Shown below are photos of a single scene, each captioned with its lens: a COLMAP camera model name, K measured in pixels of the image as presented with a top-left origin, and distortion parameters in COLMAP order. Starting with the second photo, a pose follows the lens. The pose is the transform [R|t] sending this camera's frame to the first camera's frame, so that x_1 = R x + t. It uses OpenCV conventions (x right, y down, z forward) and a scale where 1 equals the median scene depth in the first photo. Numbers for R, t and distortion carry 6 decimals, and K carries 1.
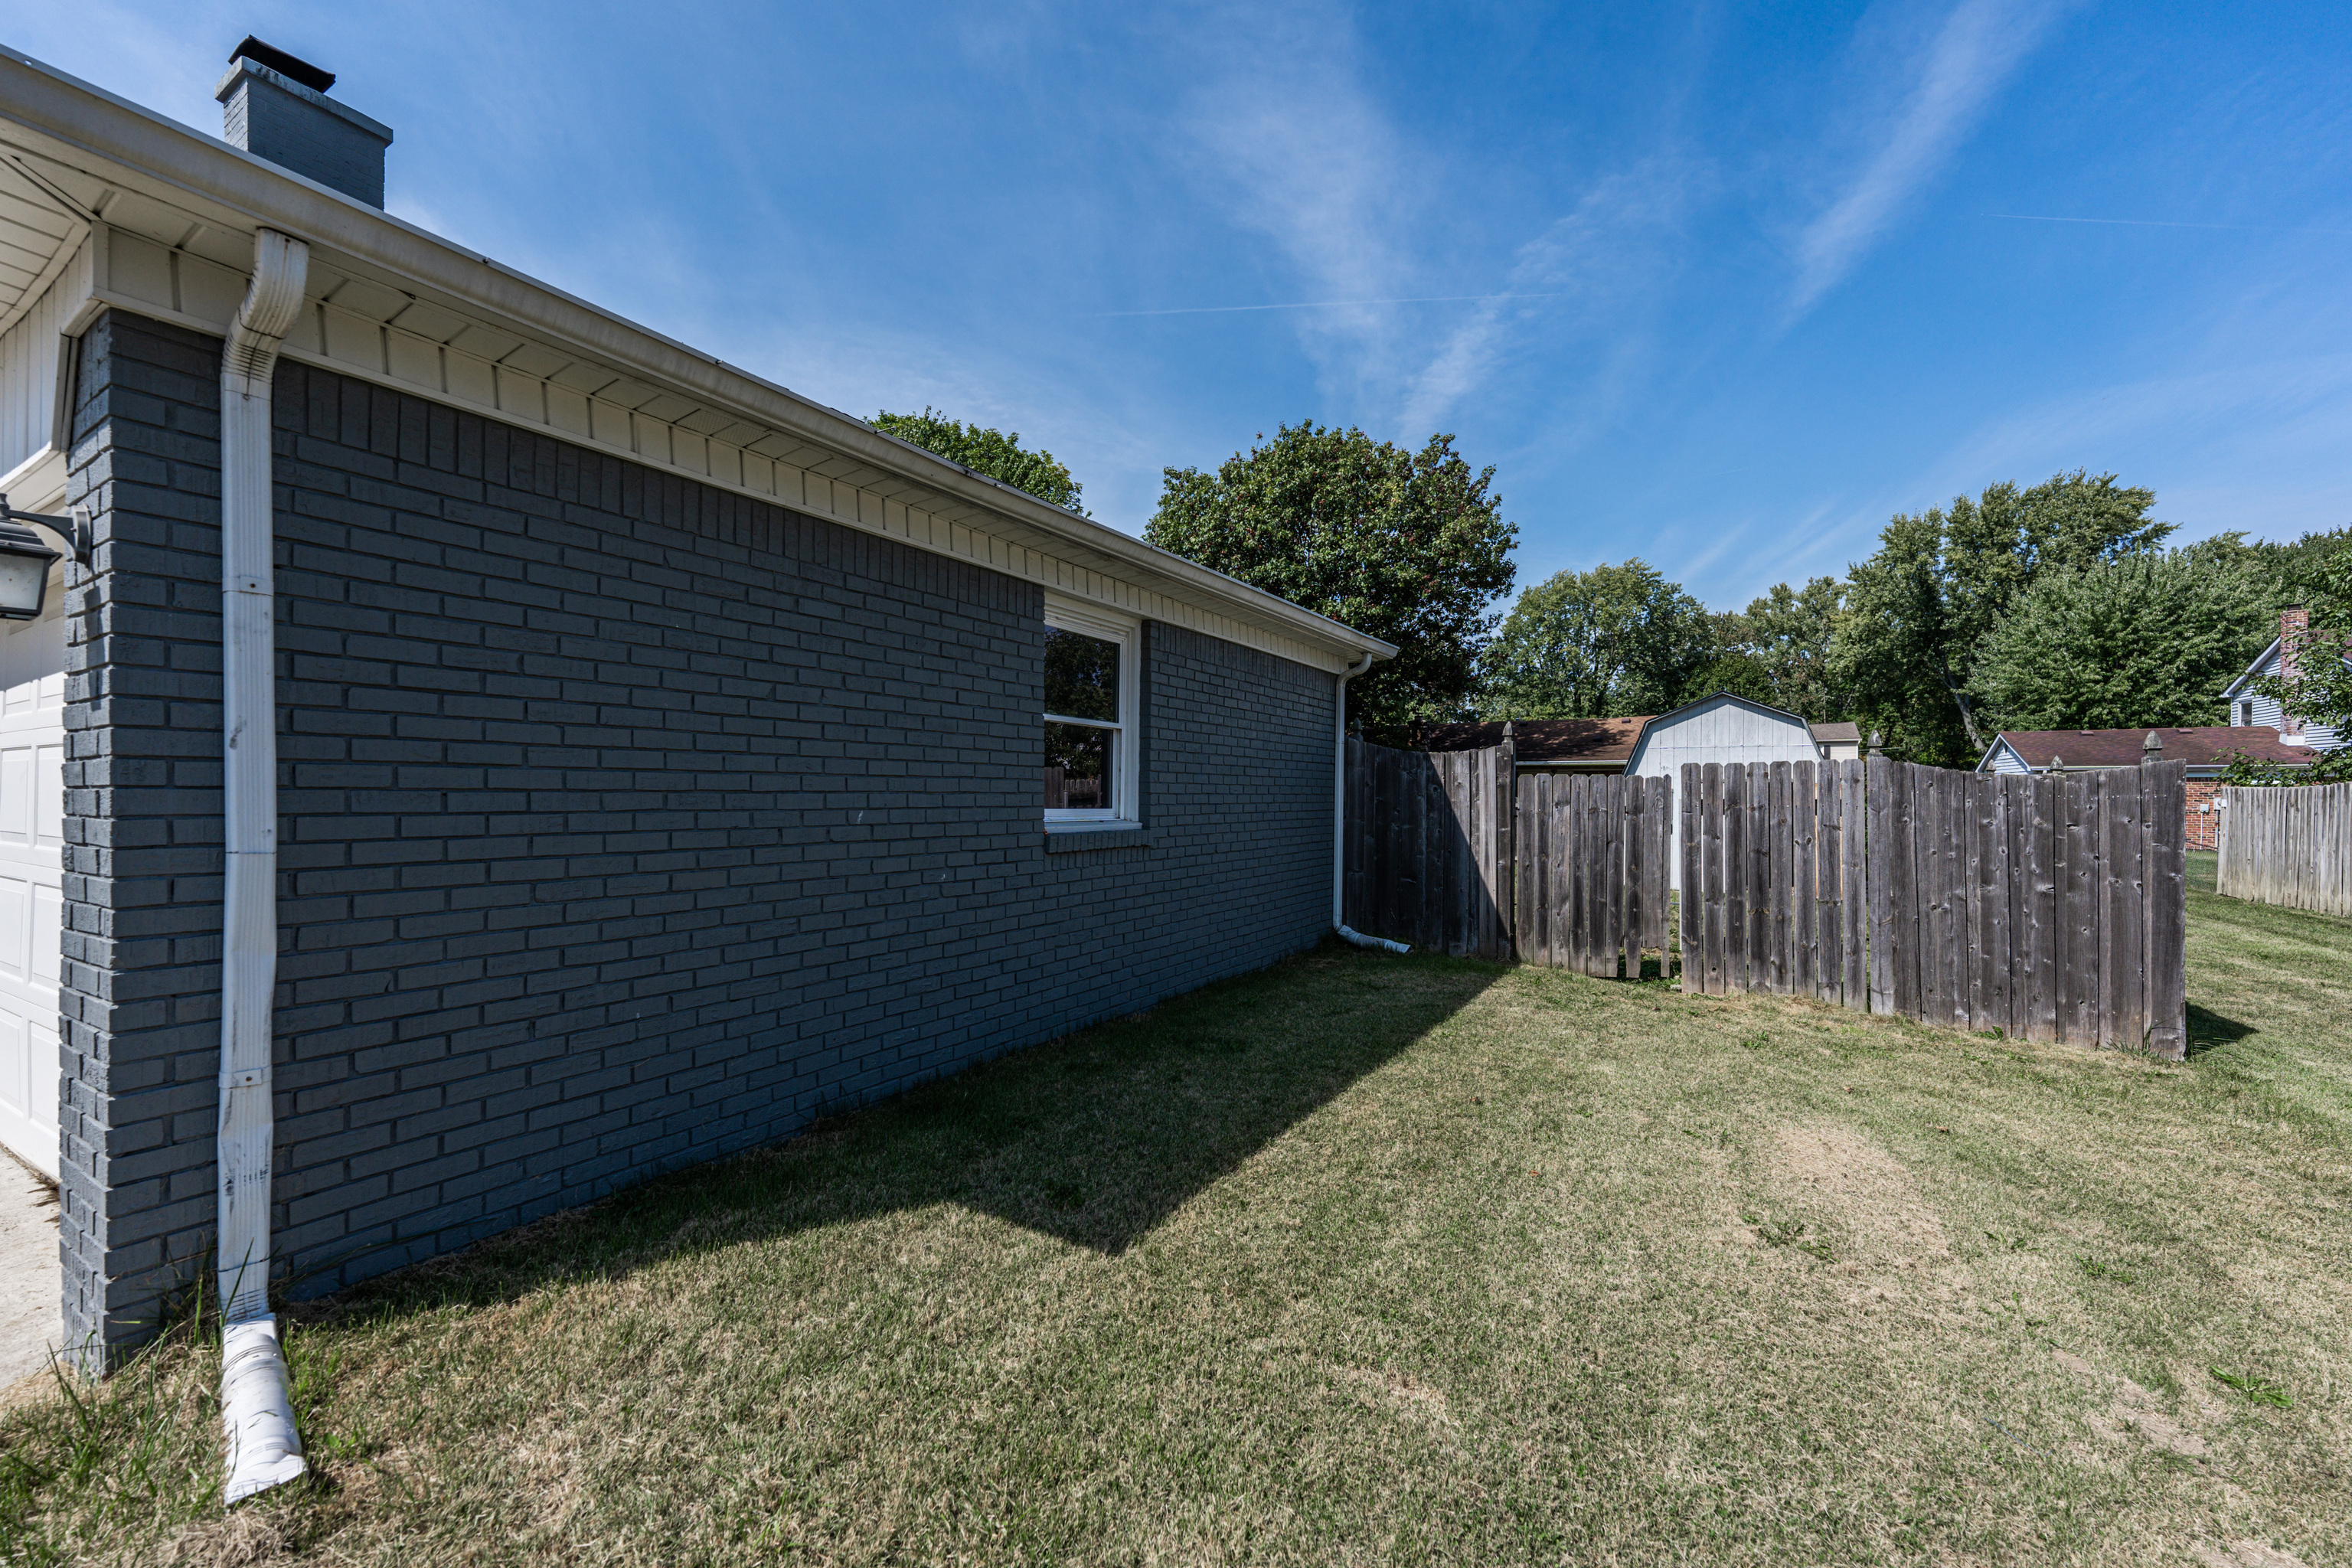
lens RADIAL K [[956.8, 0, 1167.9], [0, 956.8, 786.1], [0, 0, 1]] dist [-0.000265, 0.000770]
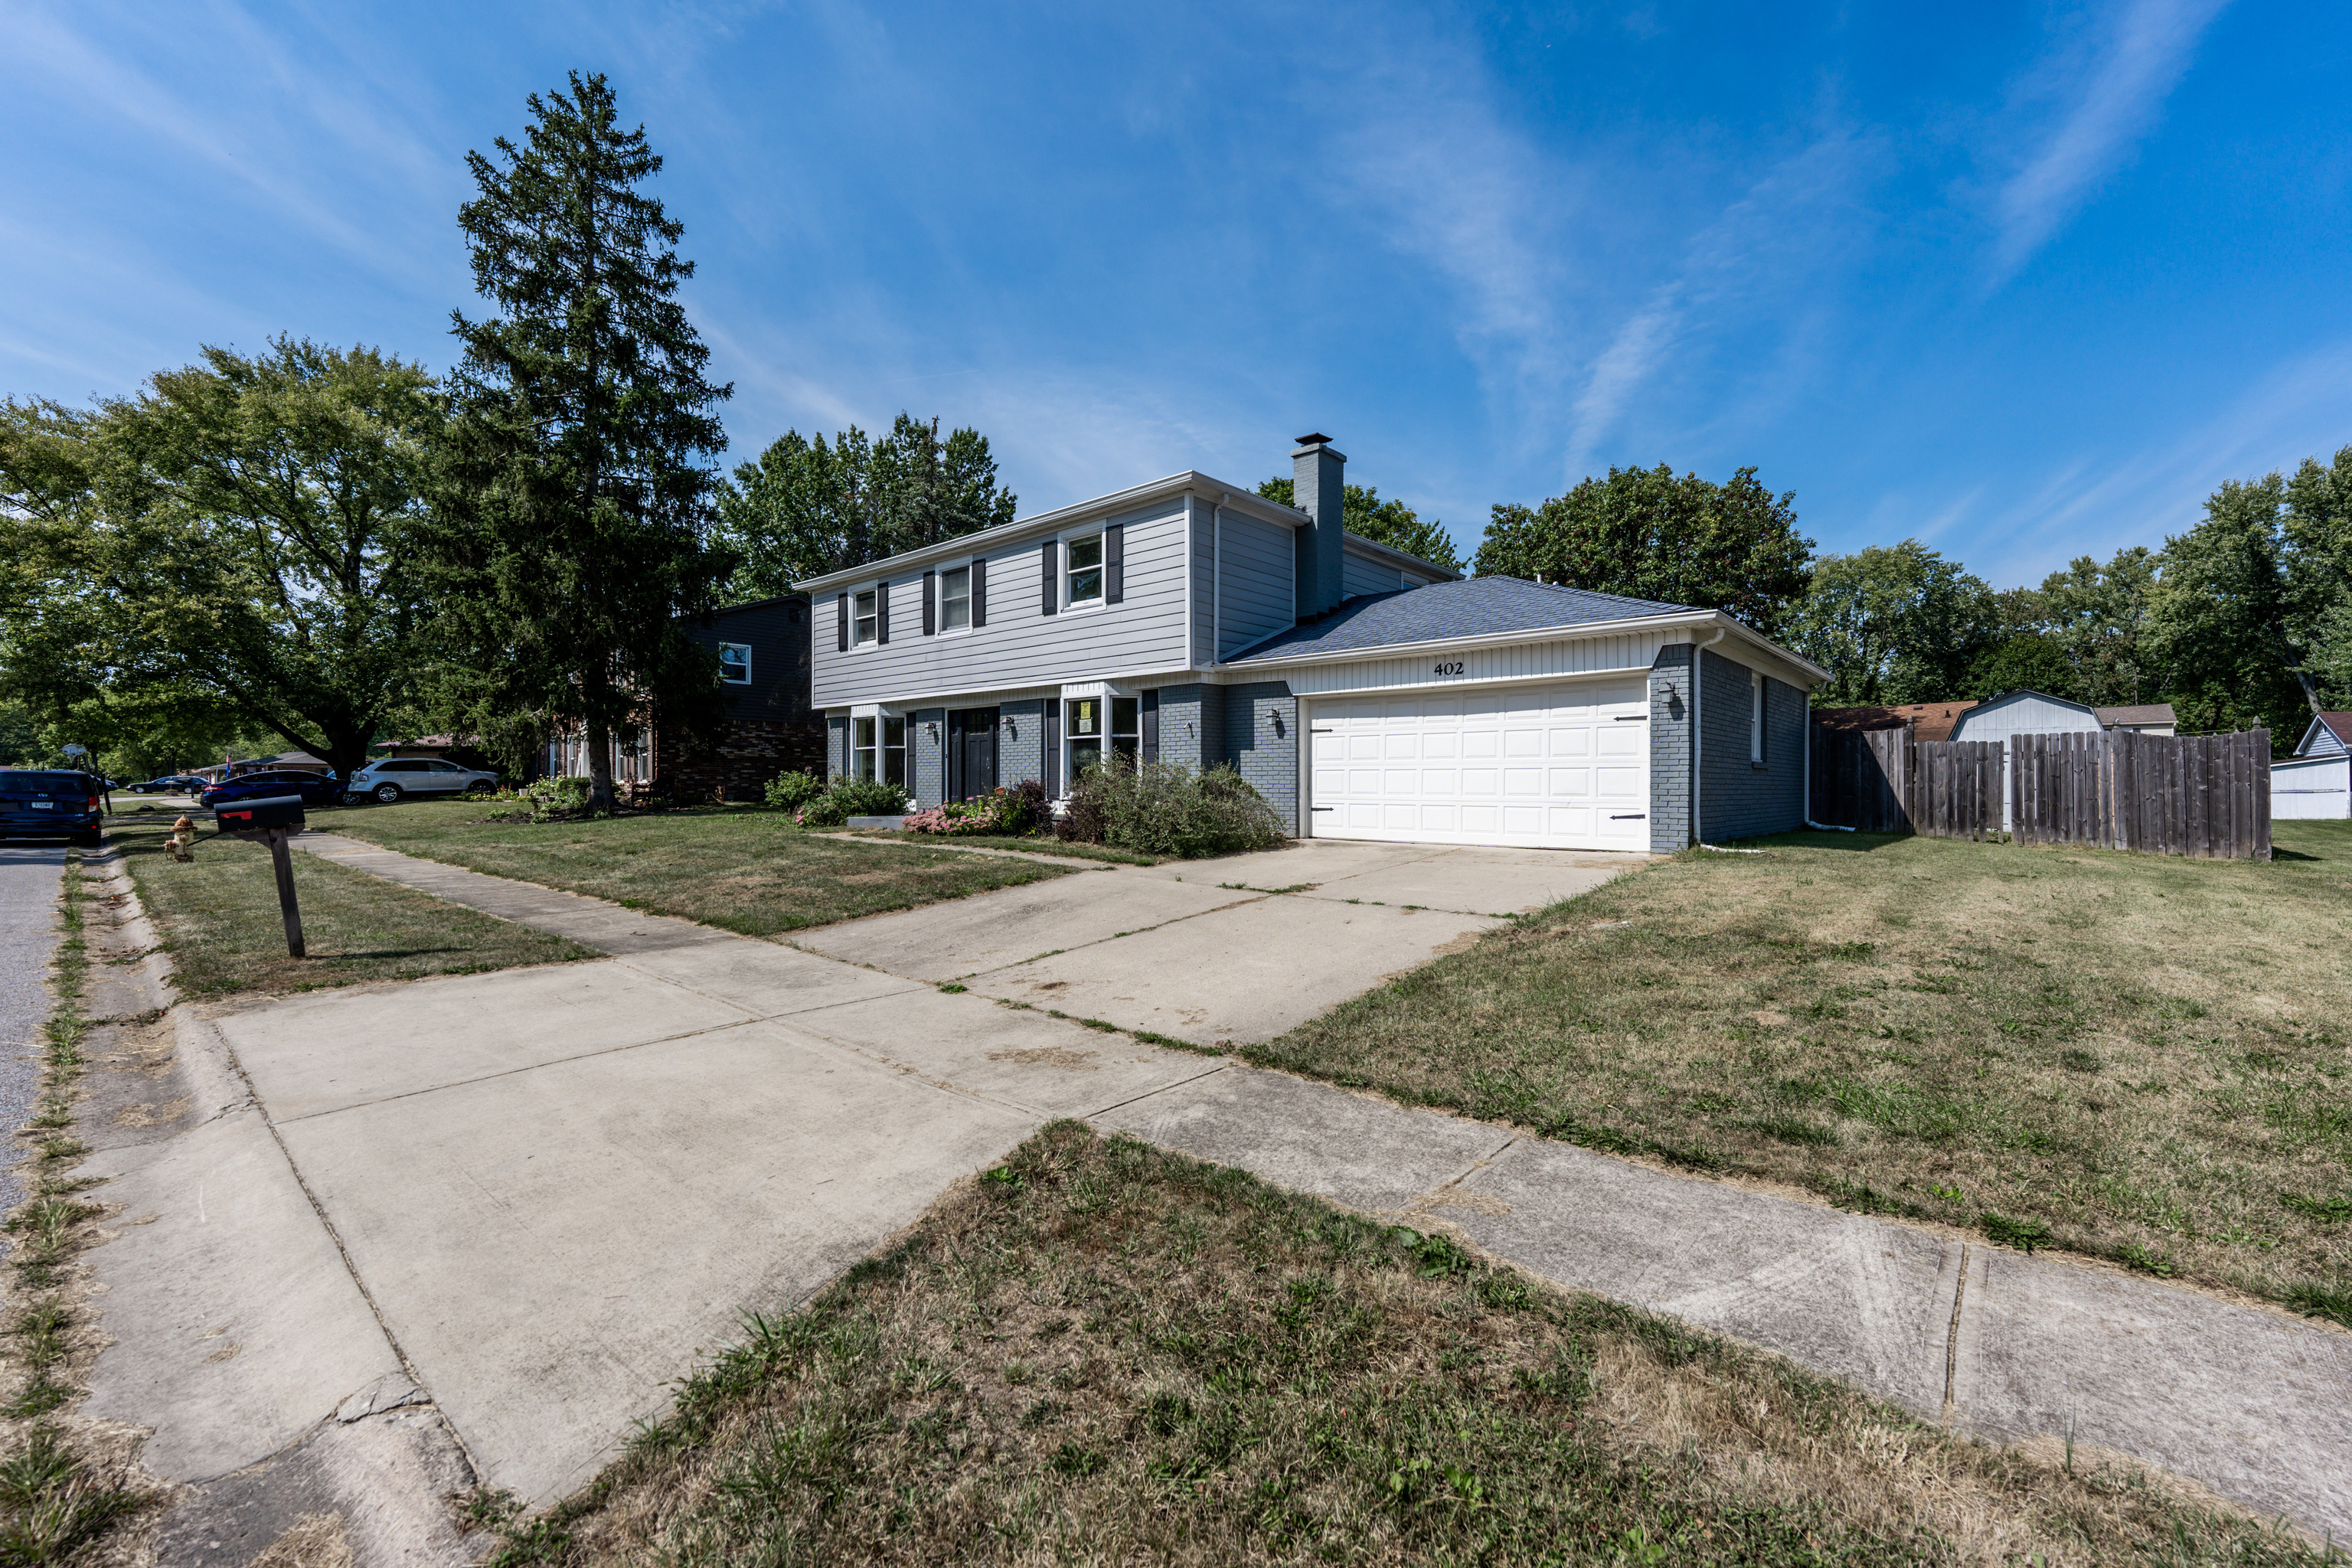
lens RADIAL K [[956.8, 0, 1185.4], [0, 956.8, 782.1], [0, 0, 1]] dist [-0.000265, 0.000770]
pose [[0.983023, -0.001954, -0.183471, -0.077572], [0.002644, 0.999990, 0.003518, 0.006142], [0.183462, -0.003944, 0.983019, -0.125765]]
